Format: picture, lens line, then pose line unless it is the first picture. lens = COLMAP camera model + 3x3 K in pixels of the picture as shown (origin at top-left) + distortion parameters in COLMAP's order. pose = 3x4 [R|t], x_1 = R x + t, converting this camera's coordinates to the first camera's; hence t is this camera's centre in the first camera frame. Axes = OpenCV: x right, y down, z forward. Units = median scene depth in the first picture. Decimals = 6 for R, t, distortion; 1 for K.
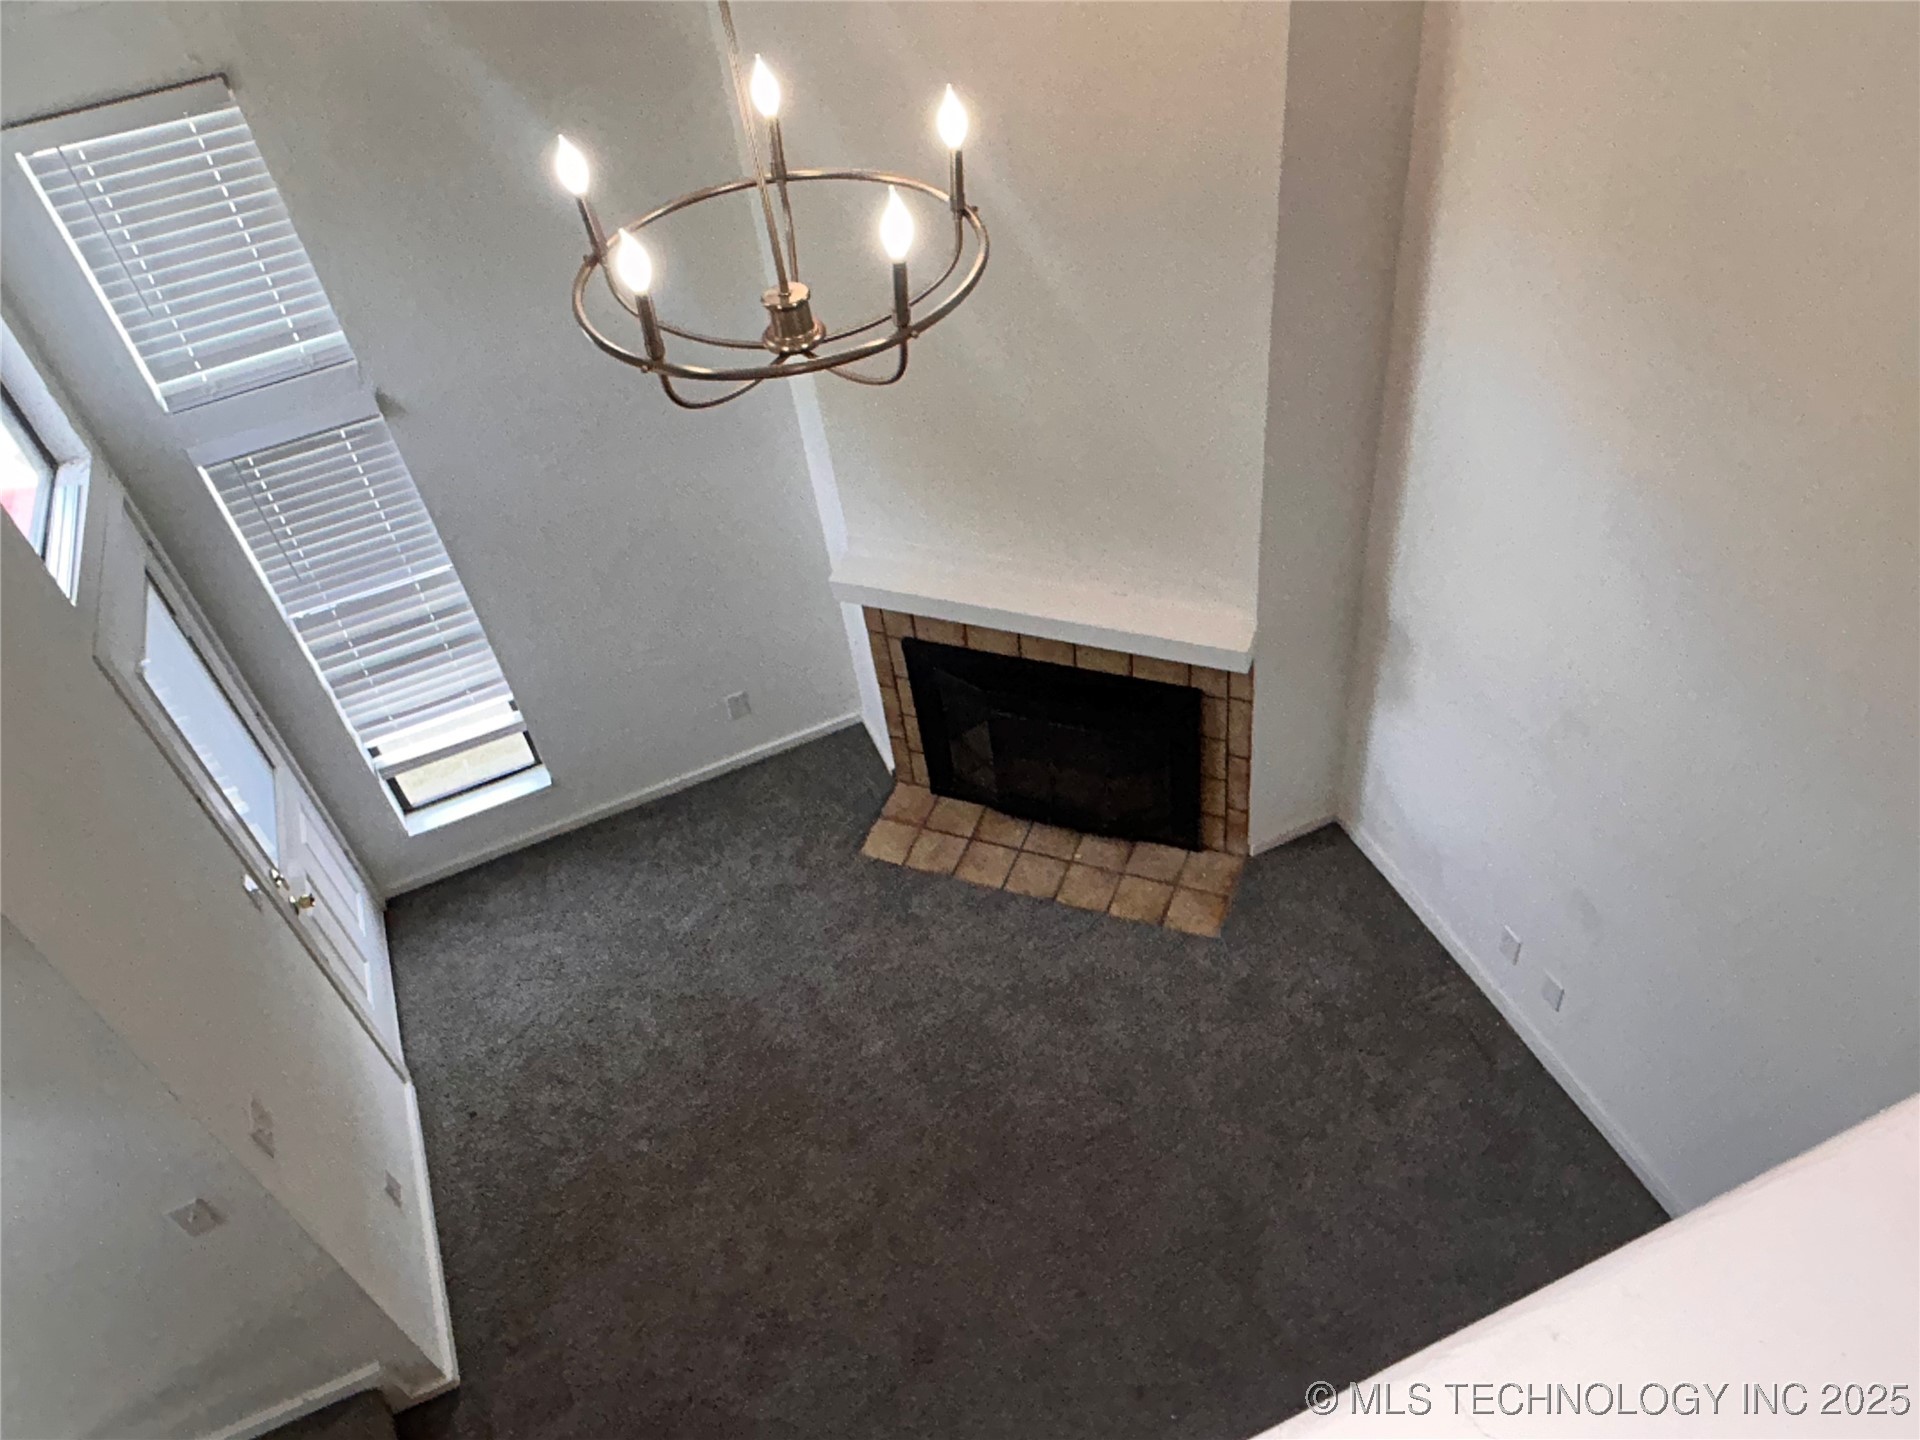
lens RADIAL K [[1418.0, 0, 973.8], [0, 1418.0, 717.0], [0, 0, 1]] dist [0.003250, -0.012565]
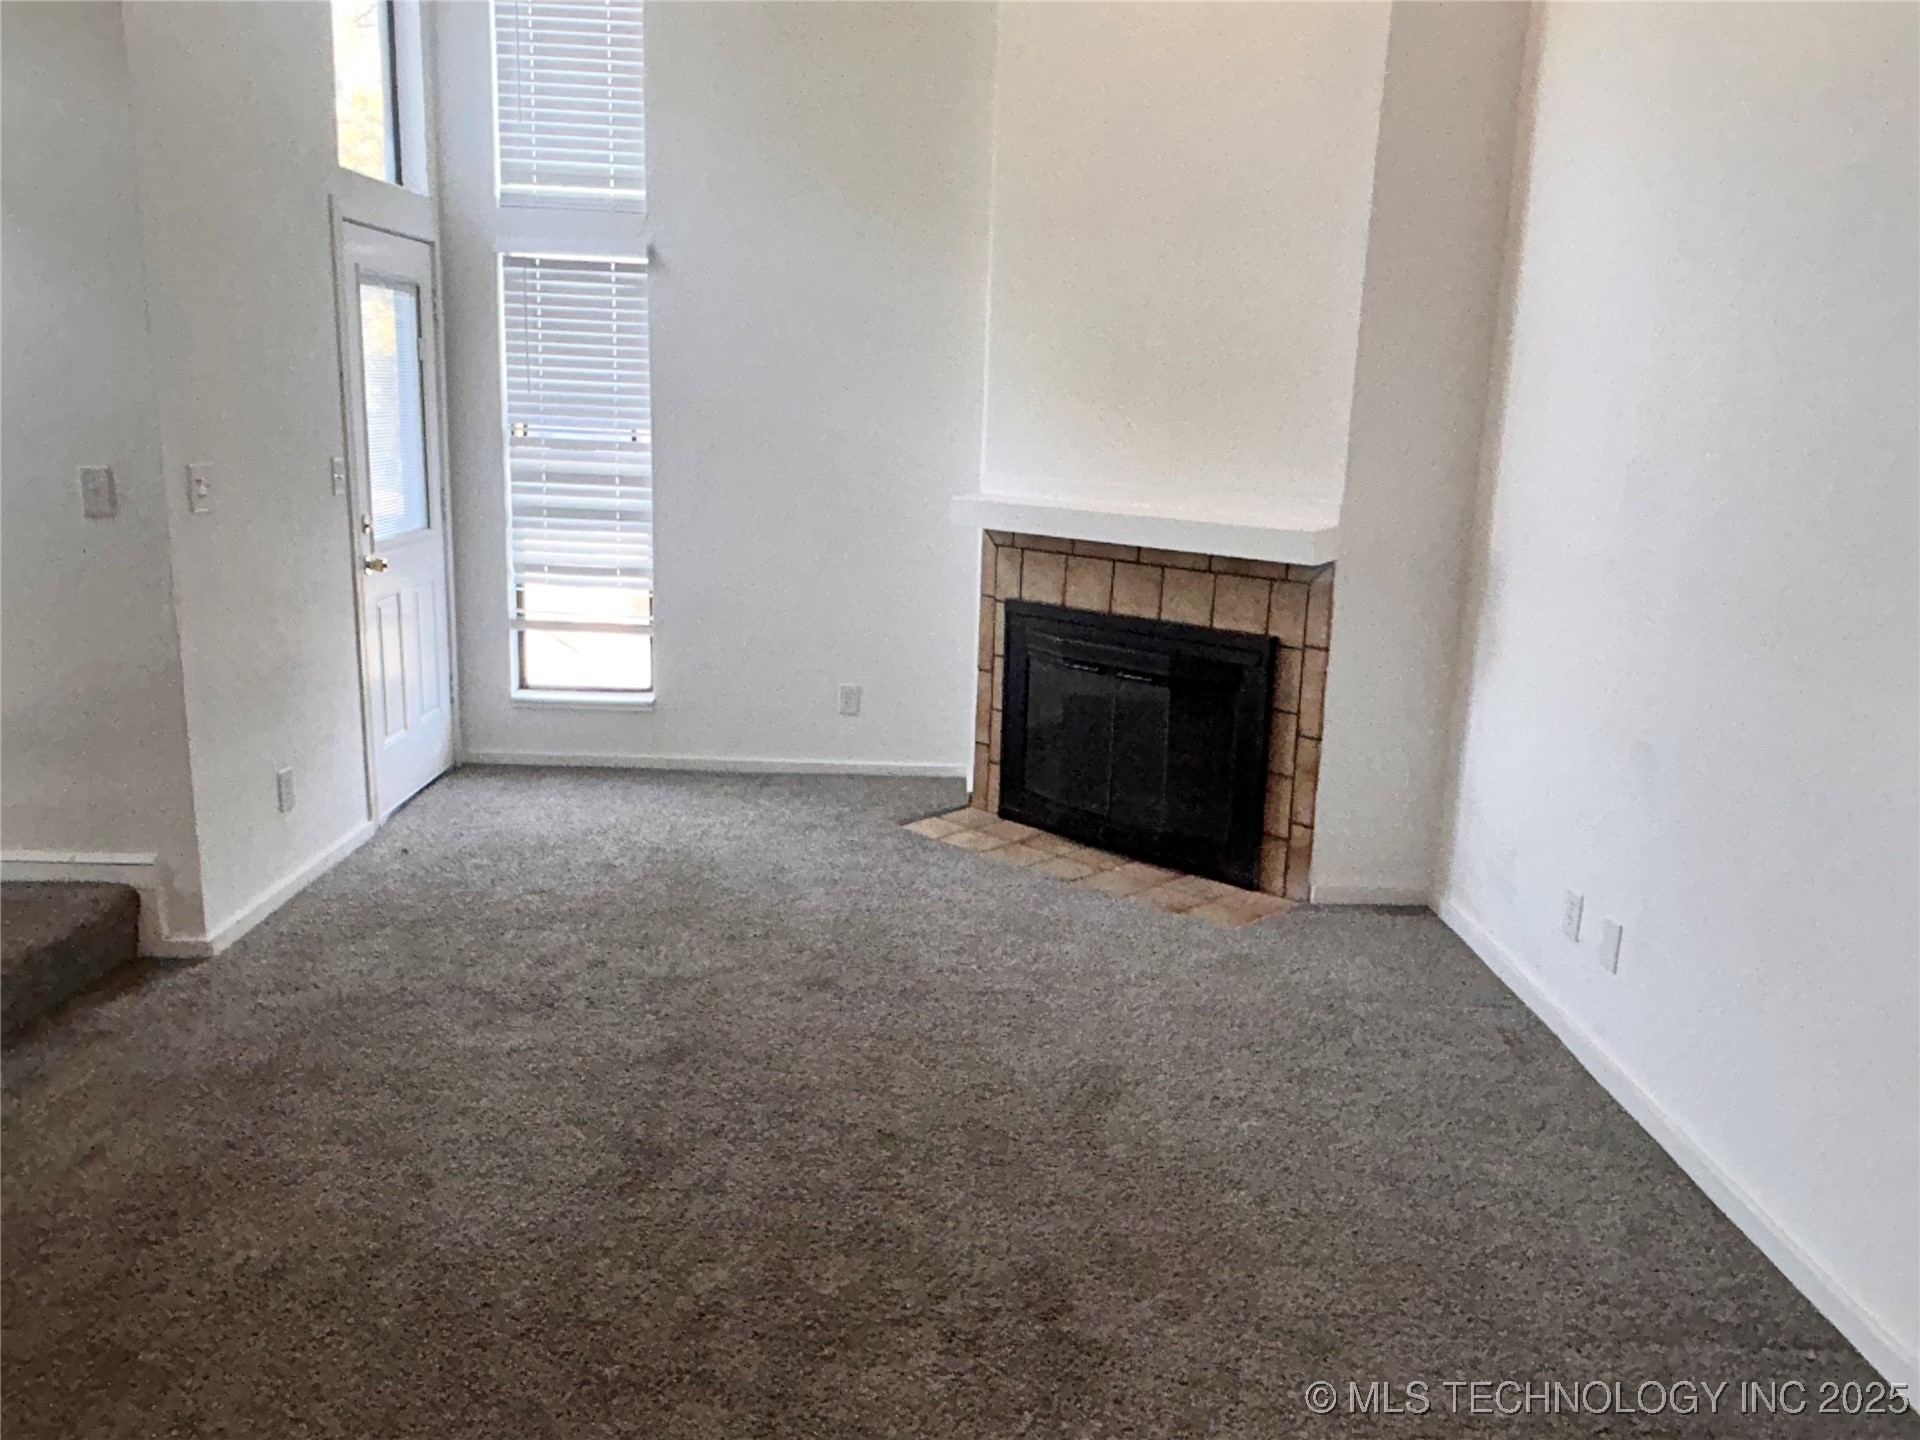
lens RADIAL K [[1418.0, 0, 953.0], [0, 1418.0, 723.6], [0, 0, 1]] dist [0.003250, -0.012565]
pose [[0.915752, 0.217309, -0.337898, 0.278978], [-0.359236, 0.819470, -0.446564, 0.490795], [0.179855, 0.530327, 0.828496, 0.227752]]
